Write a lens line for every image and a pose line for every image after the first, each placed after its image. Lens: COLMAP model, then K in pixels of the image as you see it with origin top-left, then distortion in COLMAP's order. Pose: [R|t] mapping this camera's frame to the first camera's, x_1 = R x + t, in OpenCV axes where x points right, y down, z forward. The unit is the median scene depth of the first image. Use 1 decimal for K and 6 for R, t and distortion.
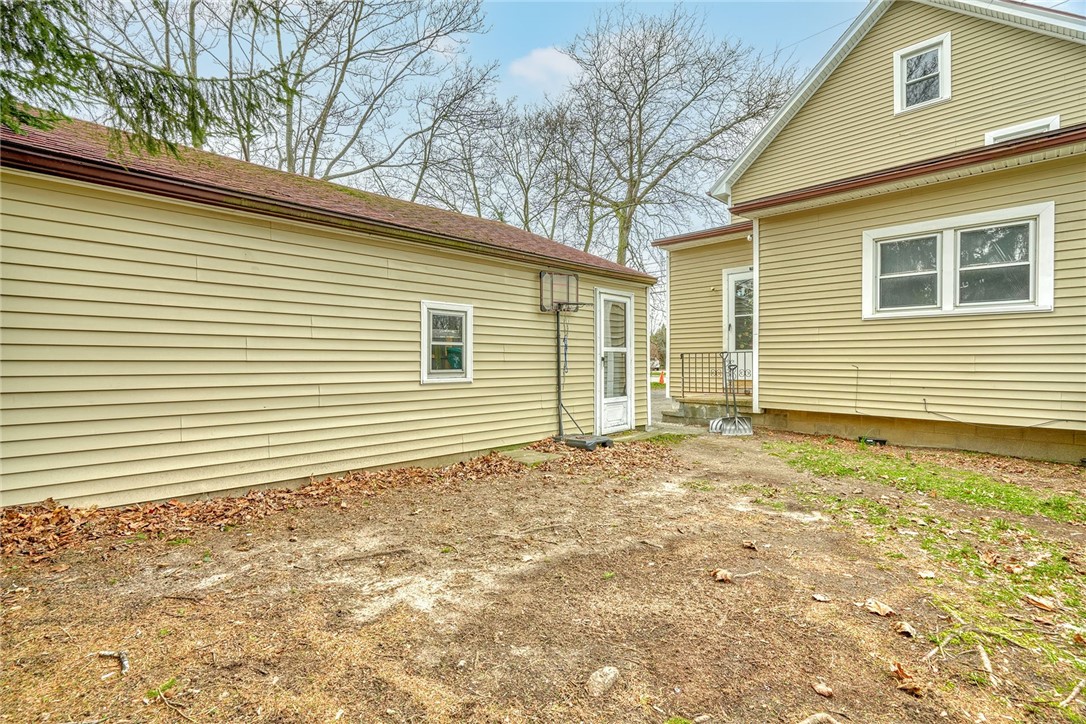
lens RADIAL K [[499.9, 0, 543.0], [0, 499.9, 362.0], [0, 0, 1]] dist [0.000875, 0.000590]
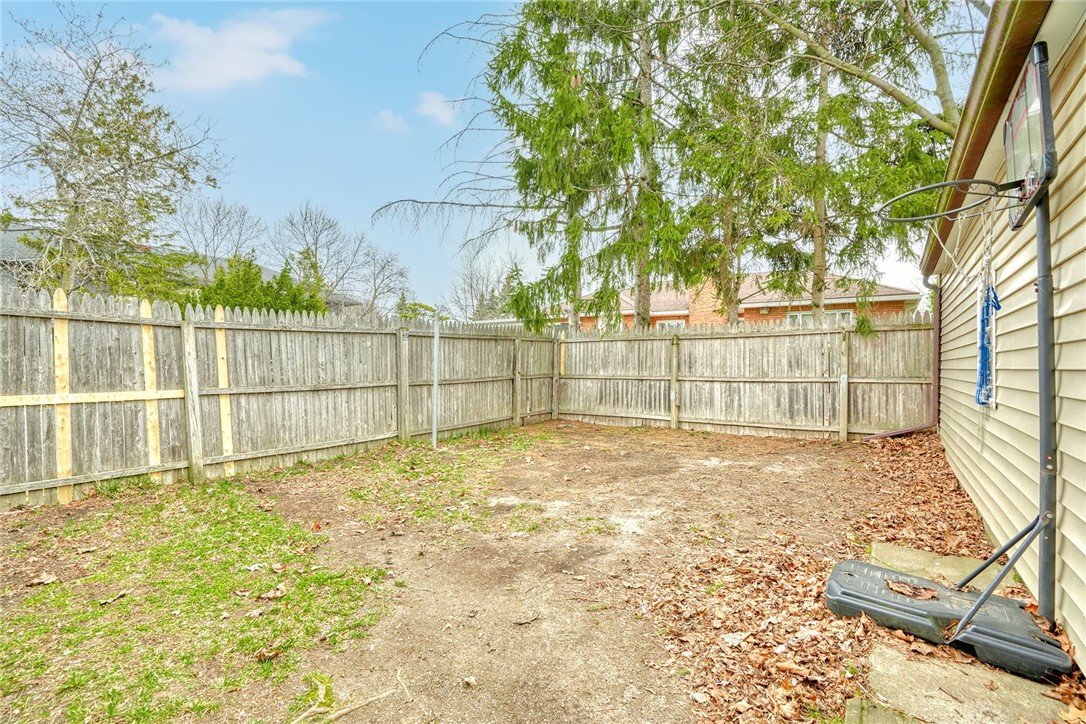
lens RADIAL K [[499.9, 0, 543.0], [0, 499.9, 362.0], [0, 0, 1]] dist [0.000875, 0.000590]
pose [[-0.983627, -0.010514, -0.179907, 0.640112], [-0.009253, 0.999926, -0.007847, -0.000411], [0.179976, -0.006054, -0.983652, 2.098301]]
